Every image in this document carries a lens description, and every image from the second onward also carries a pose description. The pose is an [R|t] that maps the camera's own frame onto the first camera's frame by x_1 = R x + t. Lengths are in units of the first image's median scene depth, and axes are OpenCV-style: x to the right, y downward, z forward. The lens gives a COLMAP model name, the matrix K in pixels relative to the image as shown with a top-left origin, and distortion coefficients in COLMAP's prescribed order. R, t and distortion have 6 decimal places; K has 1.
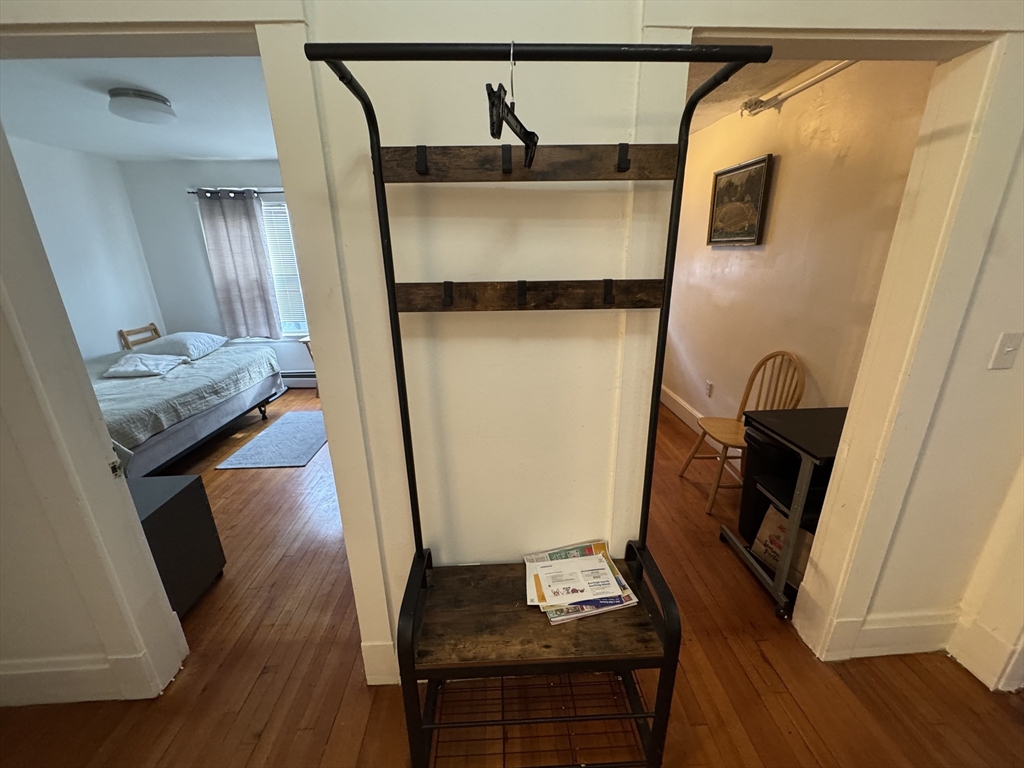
lens RADIAL K [[405.6, 0, 512.0], [0, 405.6, 384.0], [0, 0, 1]] dist [-0.003296, 0.000094]
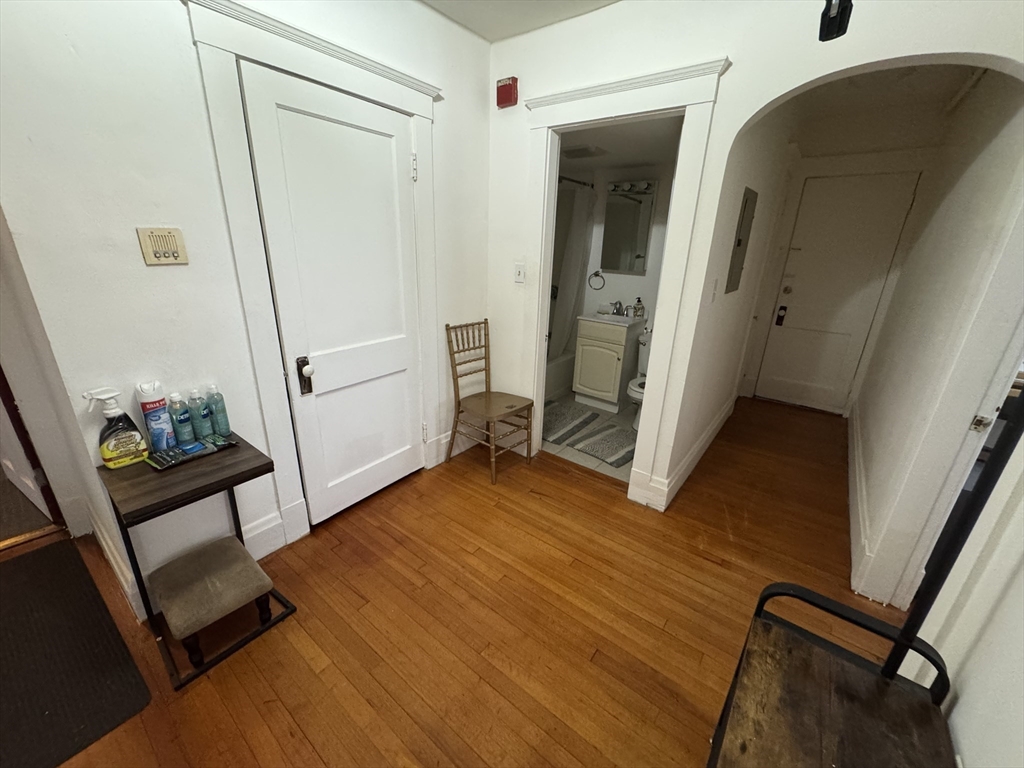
lens RADIAL K [[405.6, 0, 512.0], [0, 405.6, 384.0], [0, 0, 1]] dist [-0.003296, 0.000094]
pose [[-0.648850, 0.247849, -0.719419, 0.315658], [-0.256564, 0.818838, 0.513498, -0.060010], [0.716357, 0.517760, -0.467714, 0.319679]]
